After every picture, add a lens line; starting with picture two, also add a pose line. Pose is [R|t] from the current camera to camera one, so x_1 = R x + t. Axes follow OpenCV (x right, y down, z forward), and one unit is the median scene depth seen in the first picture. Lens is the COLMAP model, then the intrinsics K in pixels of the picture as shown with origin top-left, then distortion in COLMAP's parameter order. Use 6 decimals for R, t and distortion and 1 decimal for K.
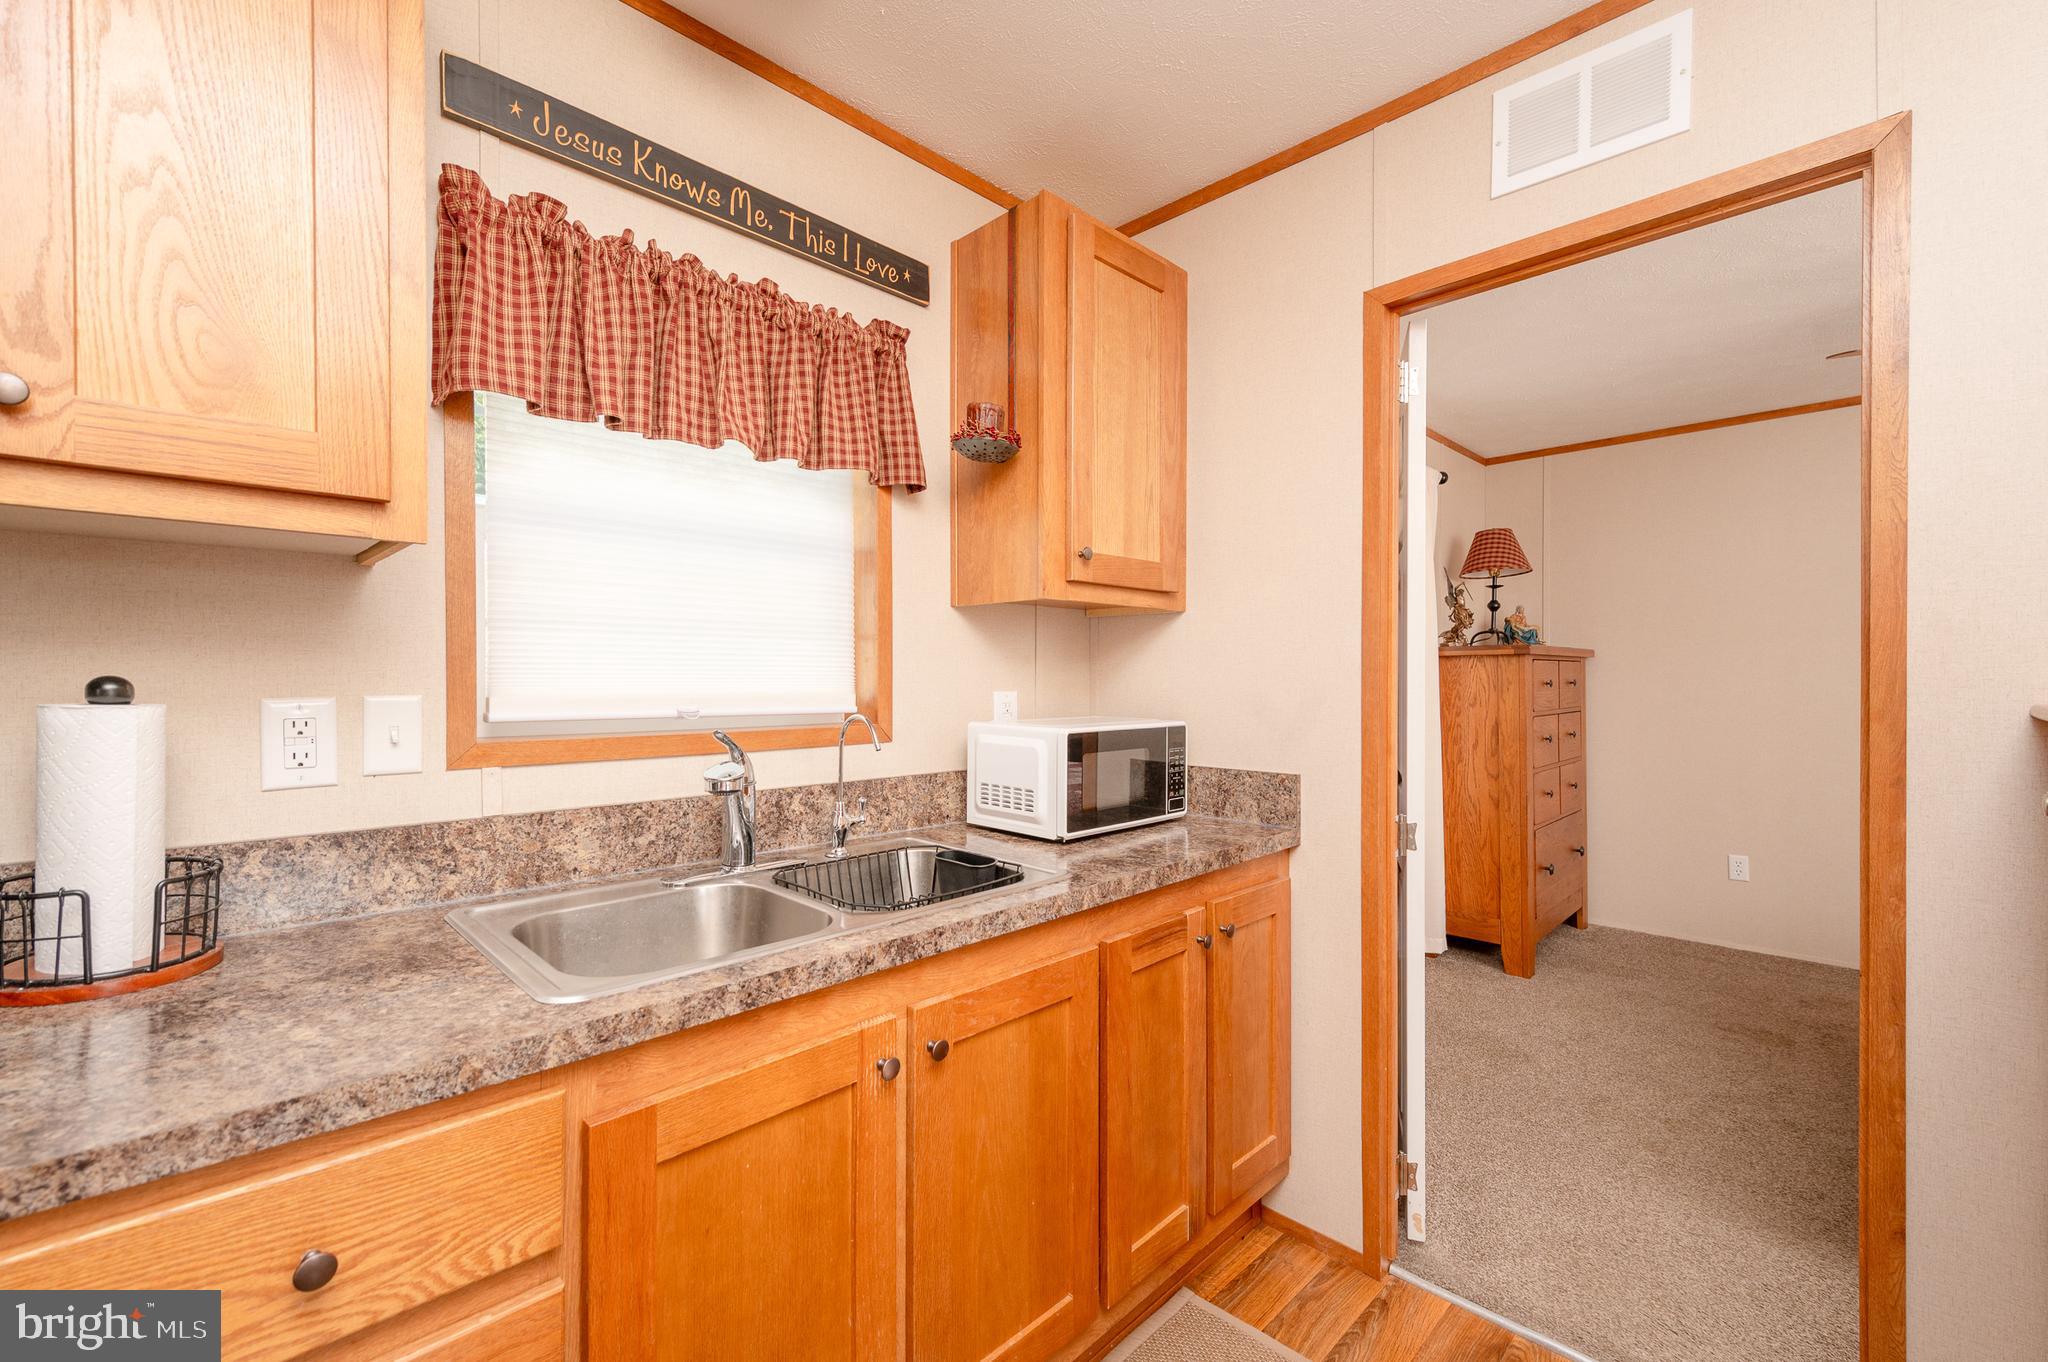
lens RADIAL K [[855.4, 0, 1031.4], [0, 855.4, 680.1], [0, 0, 1]] dist [0.009252, -0.000275]
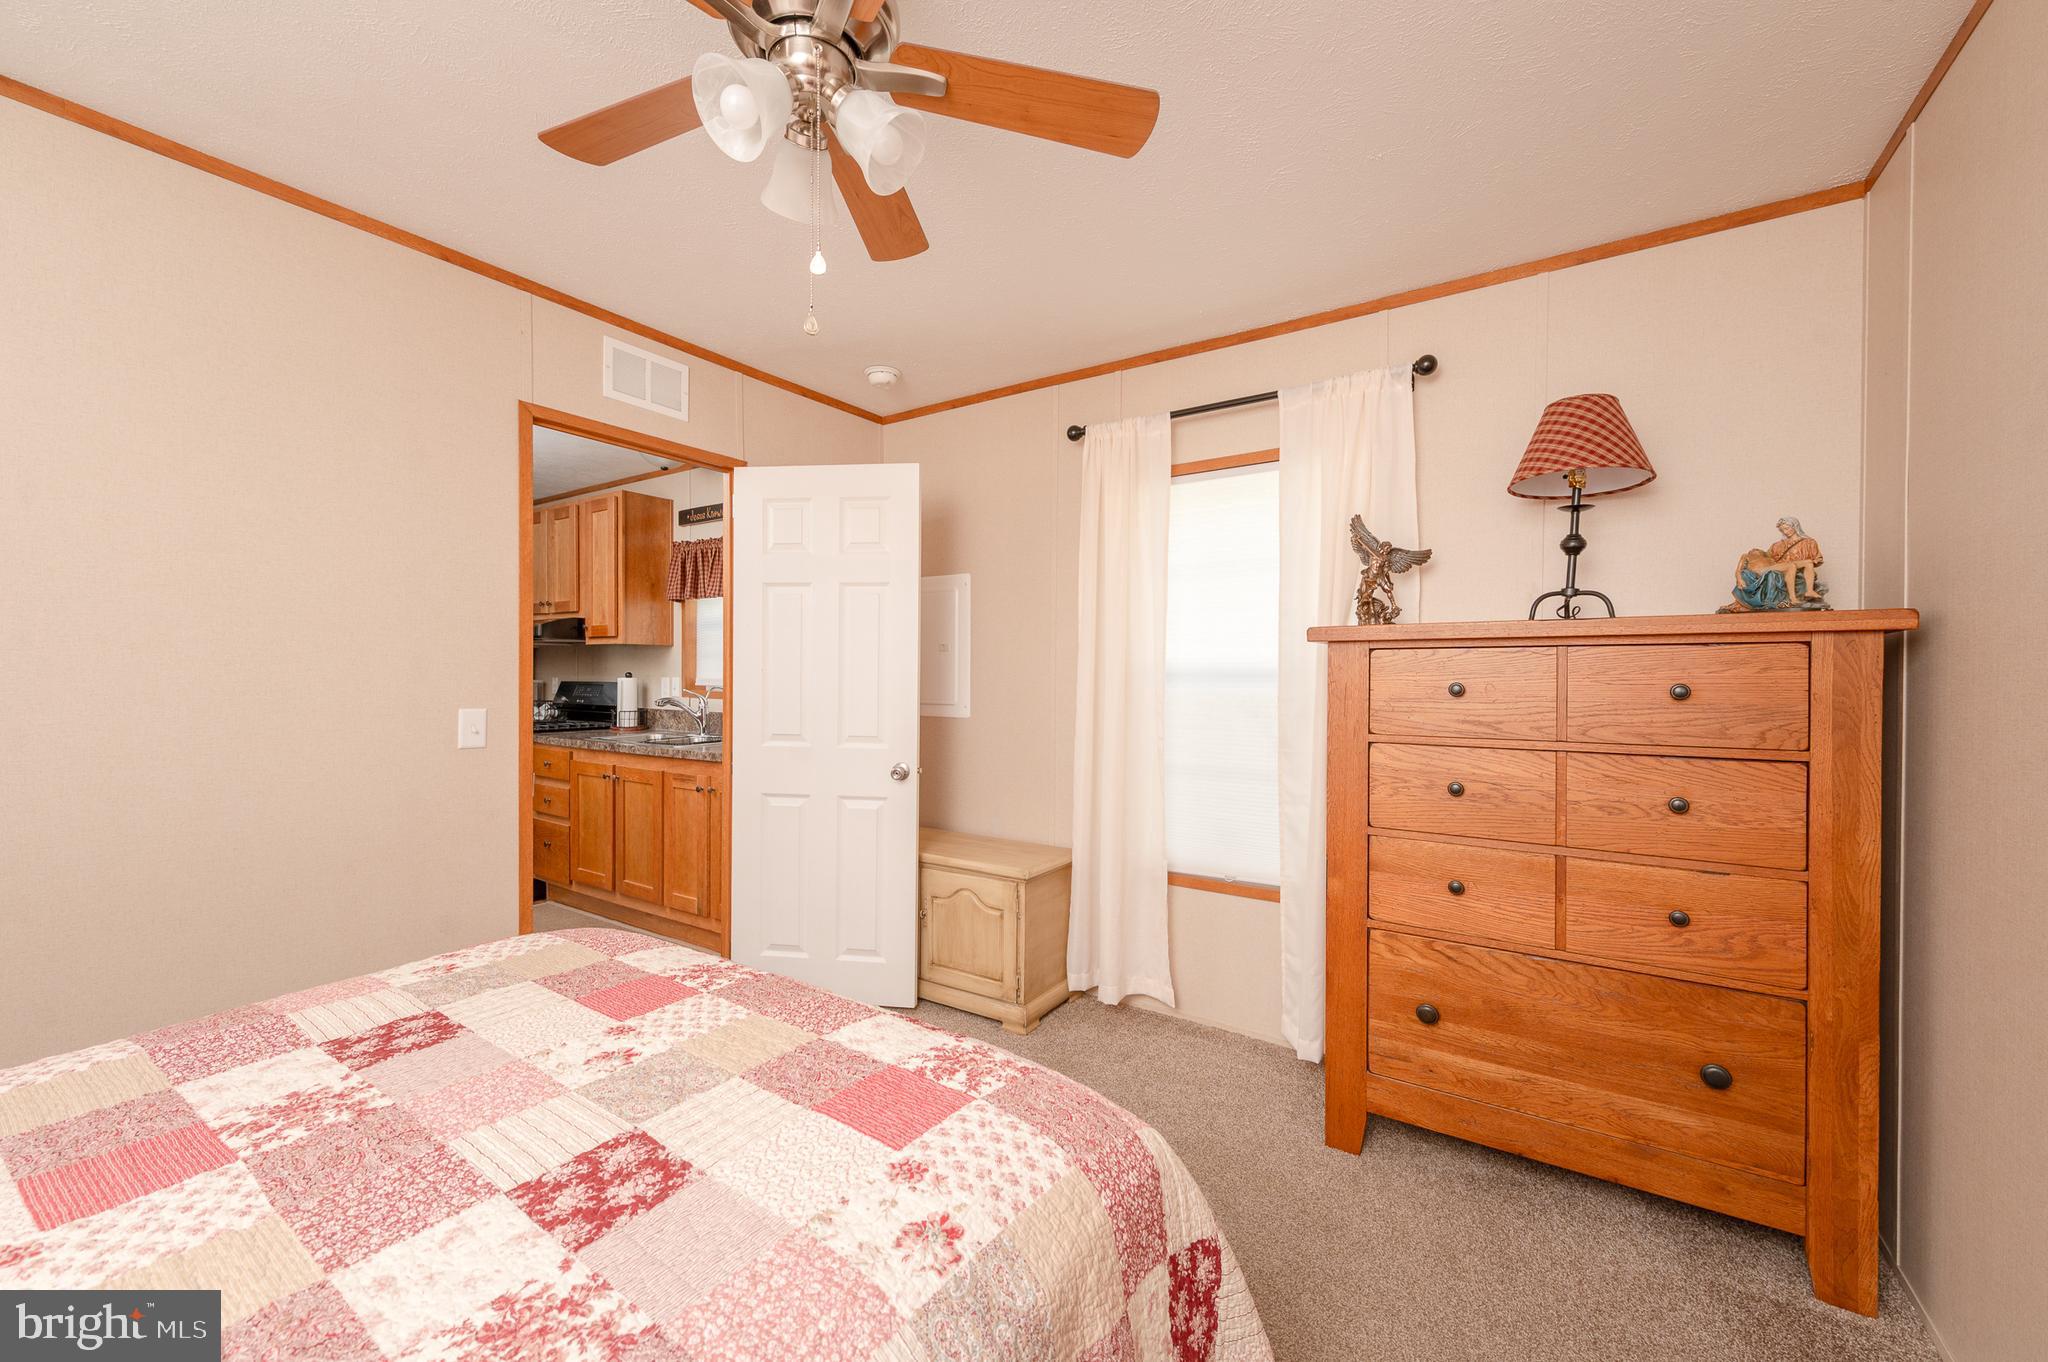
lens RADIAL K [[795.6, 0, 1037.9], [0, 795.6, 684.6], [0, 0, 1]] dist [0.008922, -0.002011]
pose [[0.199189, 0.015905, -0.979832, 2.453694], [-0.007376, 0.999864, 0.014730, -0.011239], [0.979933, 0.004293, 0.199279, 1.456672]]
